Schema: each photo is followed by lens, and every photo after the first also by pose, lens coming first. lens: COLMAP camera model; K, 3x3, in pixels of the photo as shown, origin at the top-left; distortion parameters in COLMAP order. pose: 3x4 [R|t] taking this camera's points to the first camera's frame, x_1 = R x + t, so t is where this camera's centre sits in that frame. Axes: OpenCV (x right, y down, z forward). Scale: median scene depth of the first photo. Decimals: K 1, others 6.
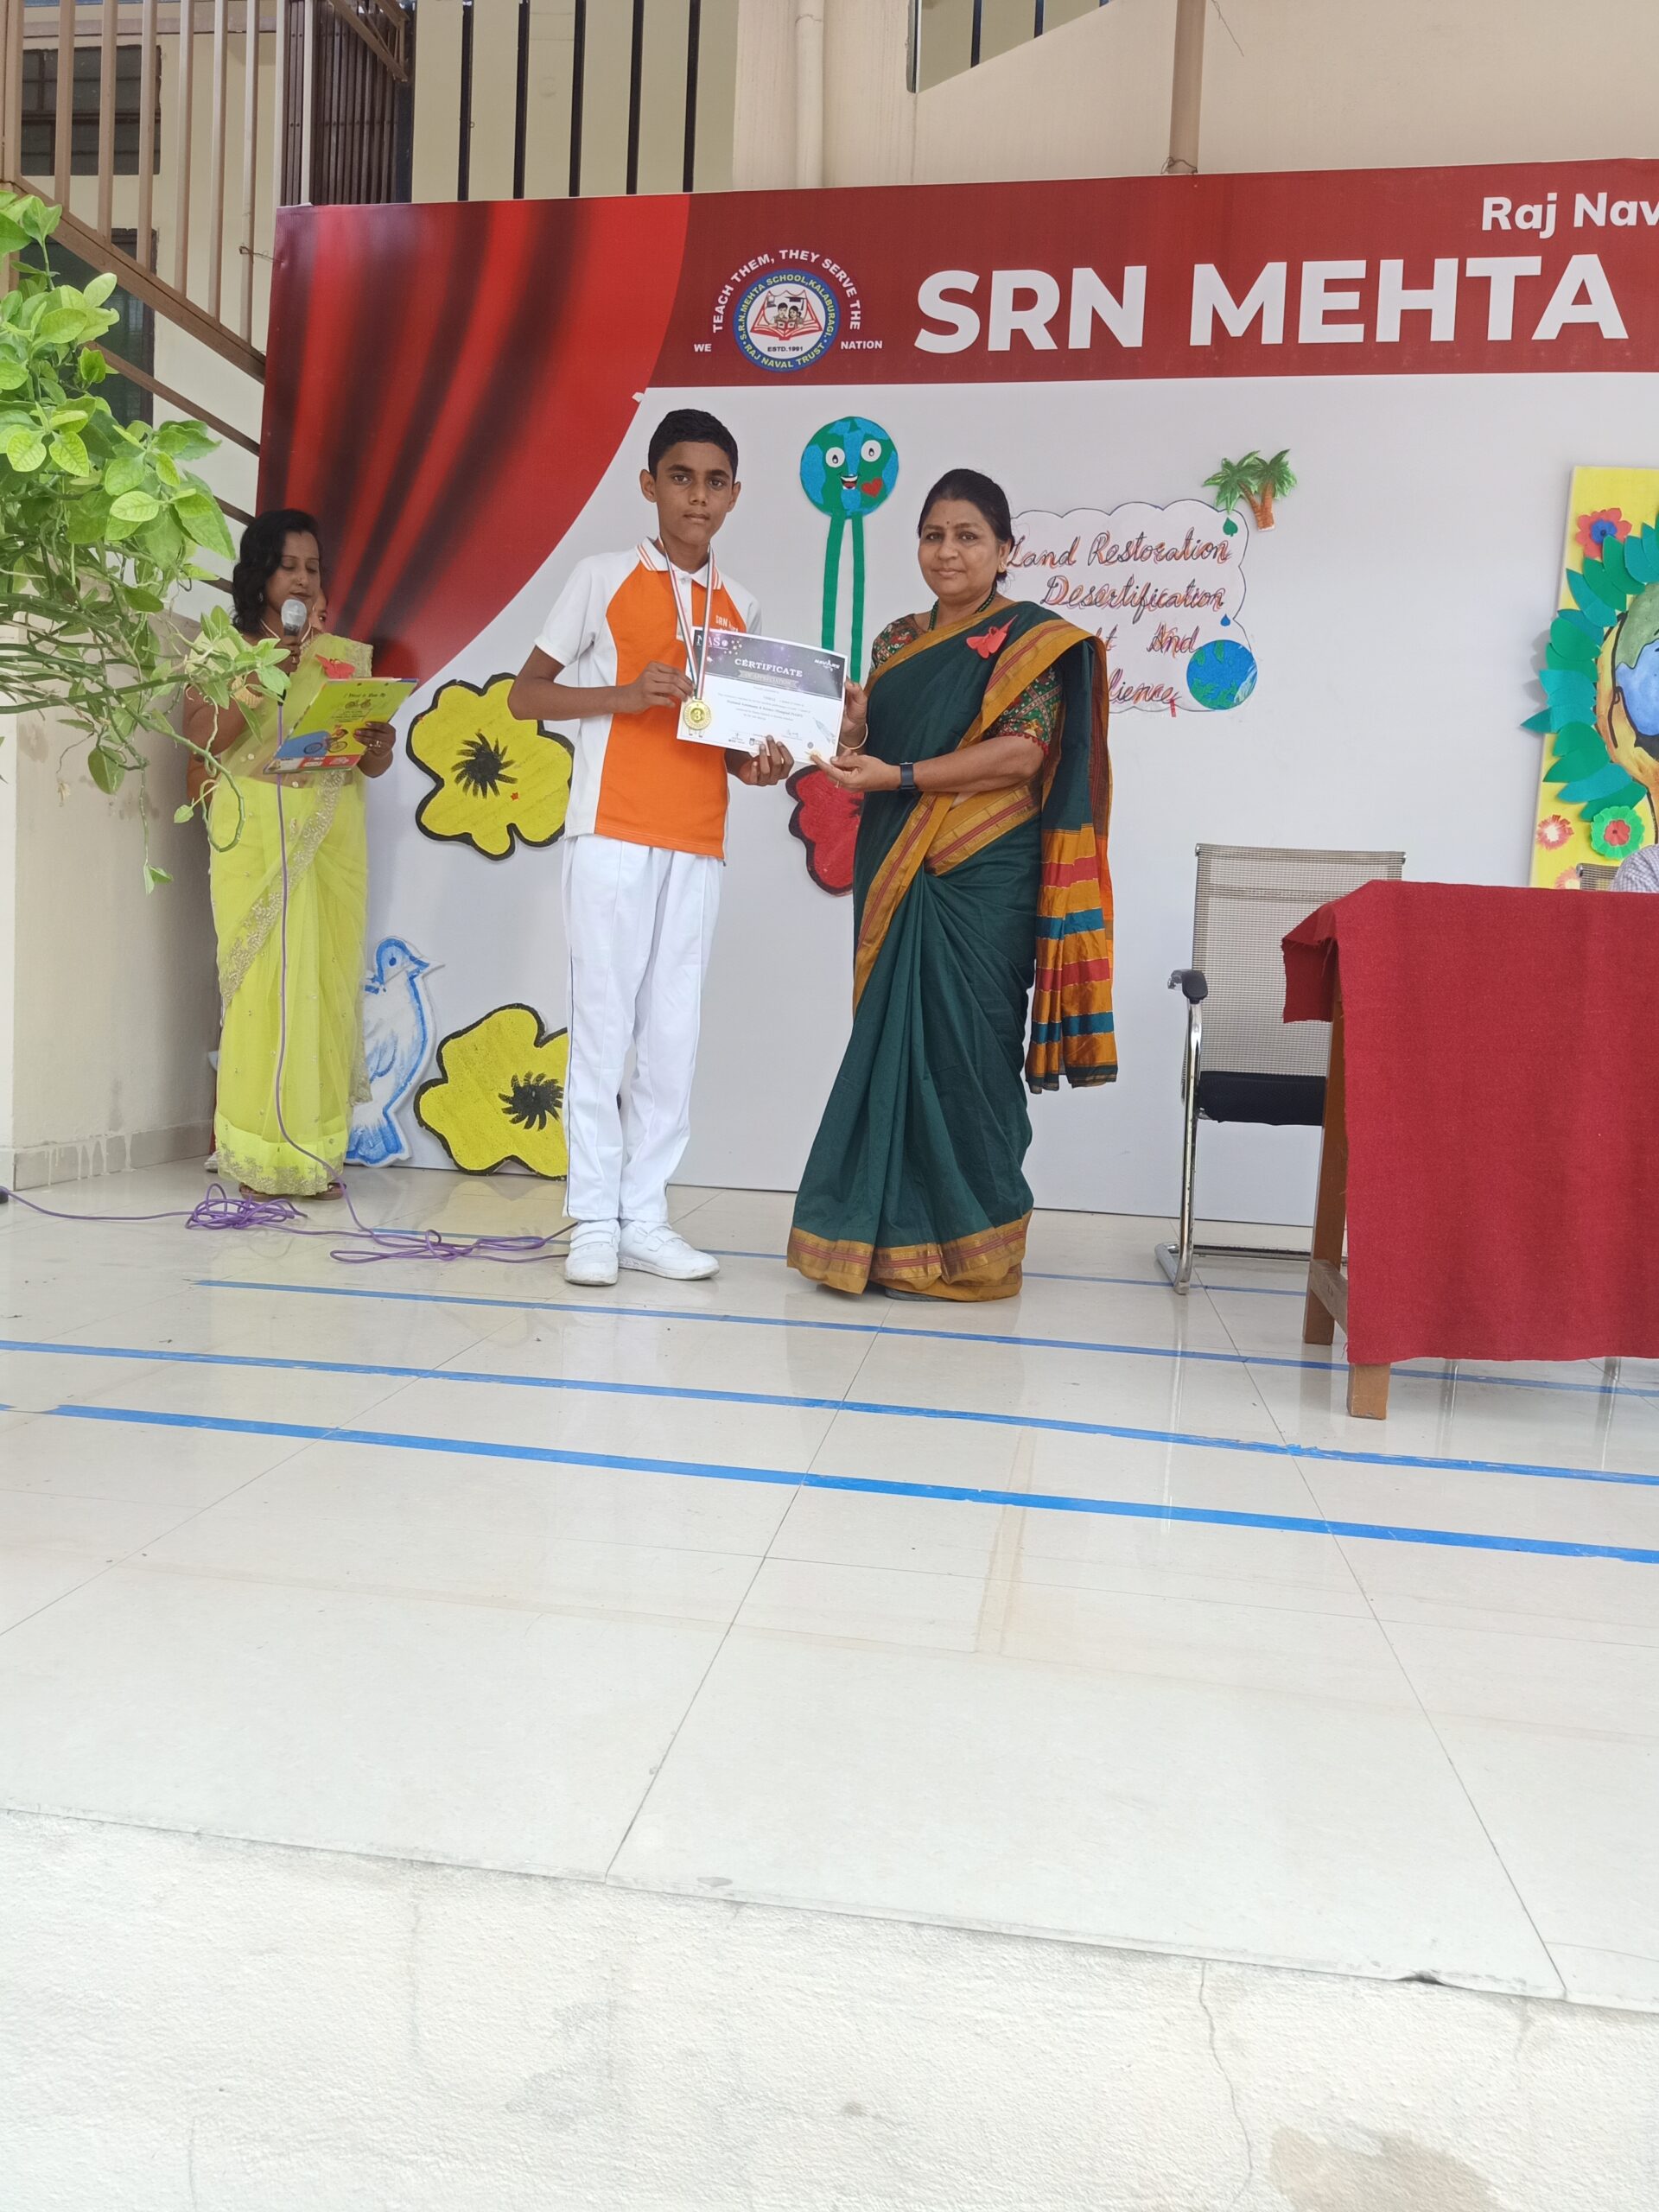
lens RADIAL K [[1636.3, 0, 831.4], [0, 1636.3, 1111.5], [0, 0, 1]] dist [0.114365, -0.180429]
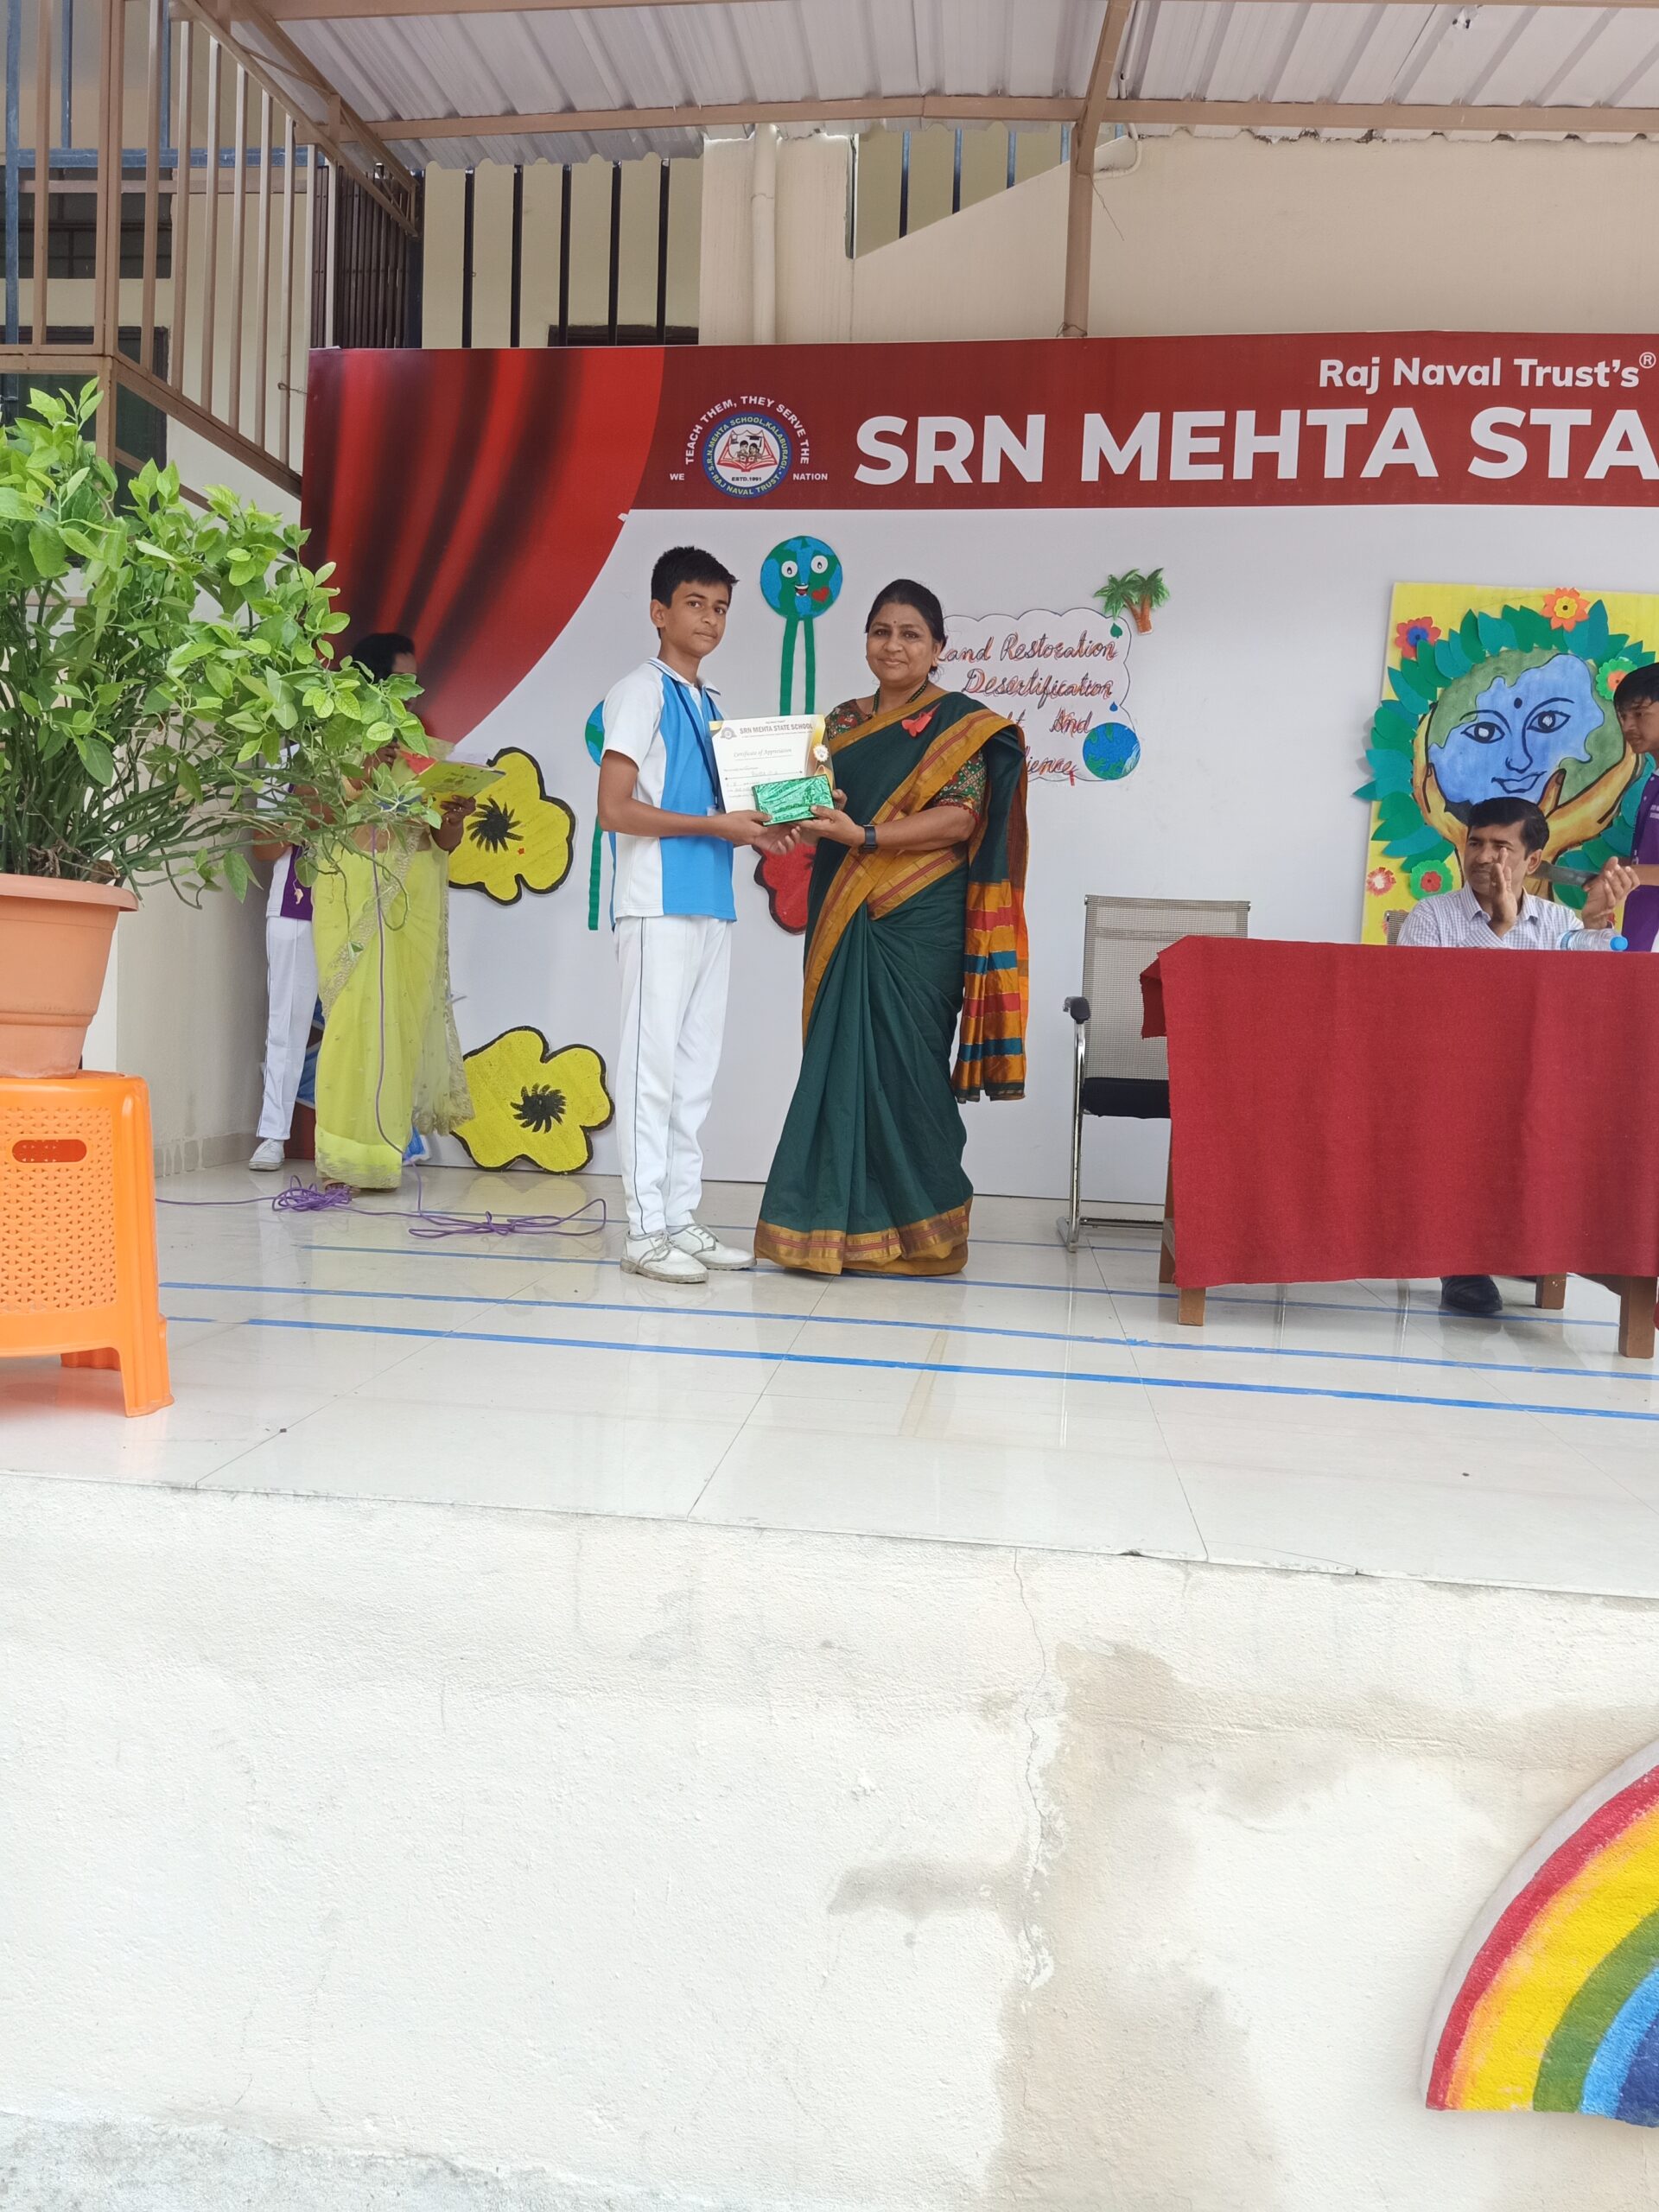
lens RADIAL K [[1637.4, 0, 828.4], [0, 1637.4, 1111.0], [0, 0, 1]] dist [0.093567, -0.150077]
pose [[0.999545, -0.009208, 0.028706, -0.007673], [0.009542, 0.999888, -0.011547, 0.010677], [-0.028596, 0.011815, 0.999521, -0.195852]]
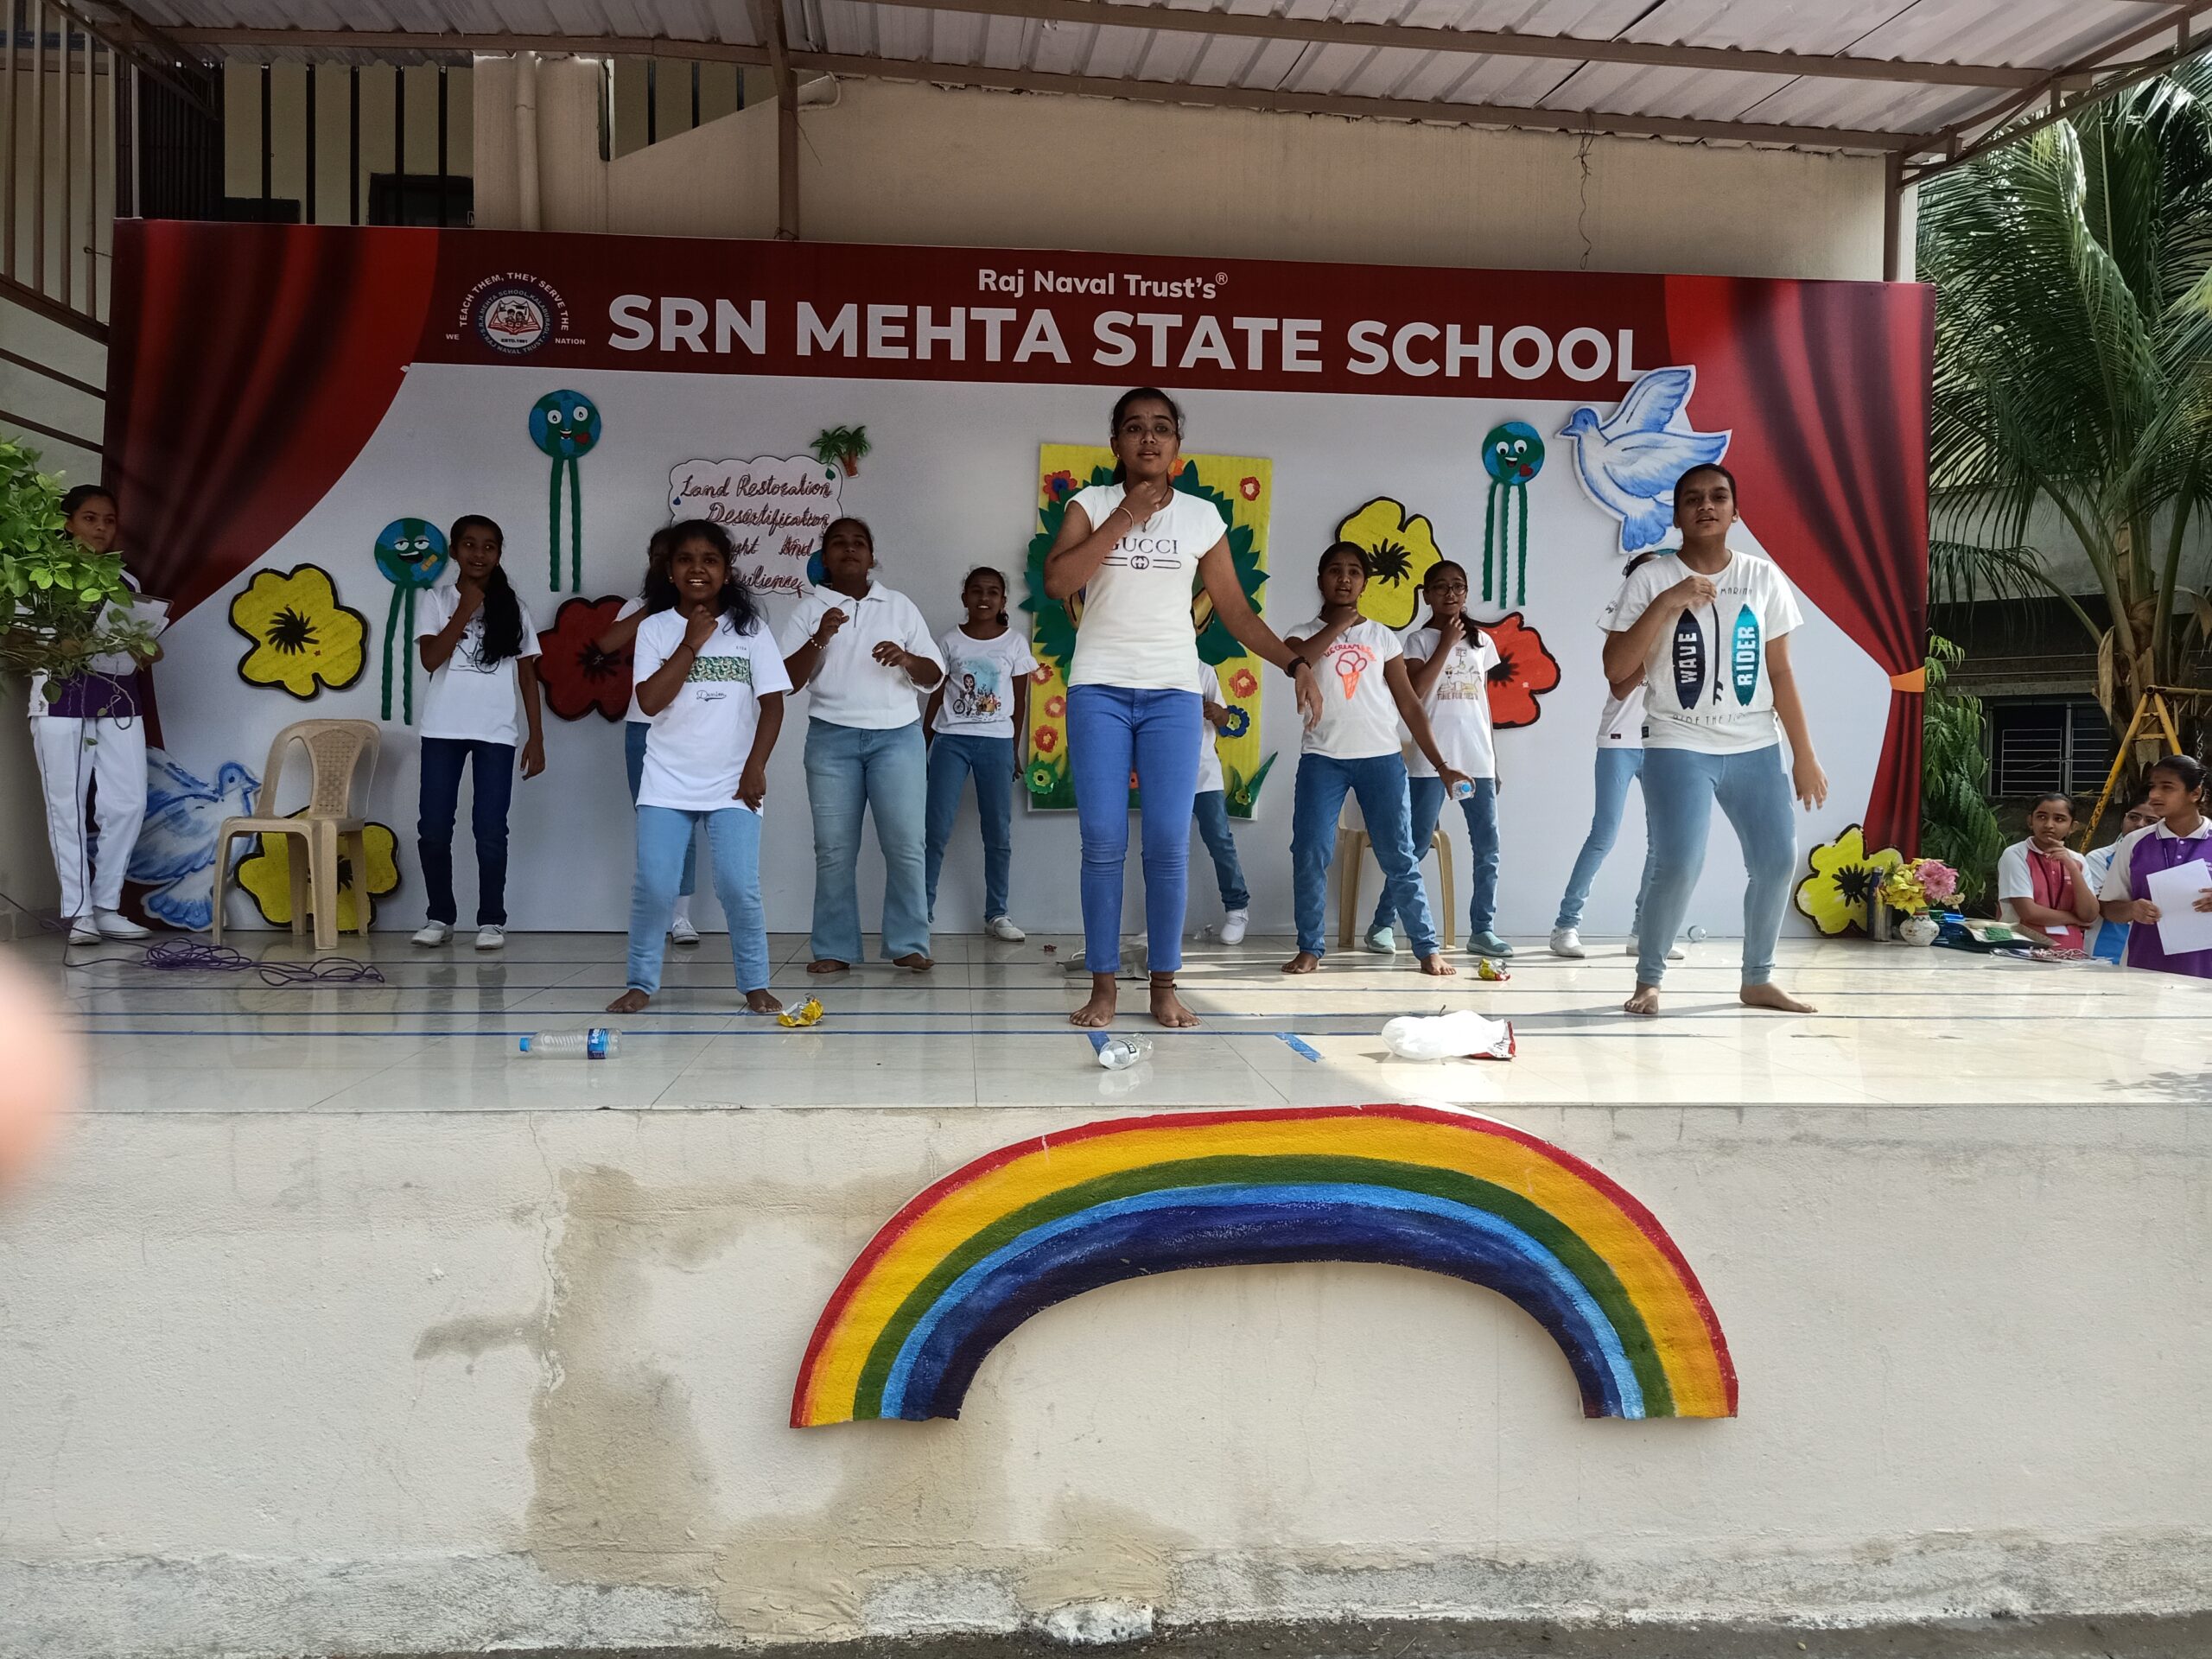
lens RADIAL K [[1620.9, 0, 1113.8], [0, 1620.9, 837.6], [0, 0, 1]] dist [0.095912, -0.136273]
pose [[0.972615, -0.041205, 0.228739, 0.138698], [0.050444, 0.998124, -0.034692, 0.042725], [-0.226880, 0.045281, 0.972870, -0.492328]]
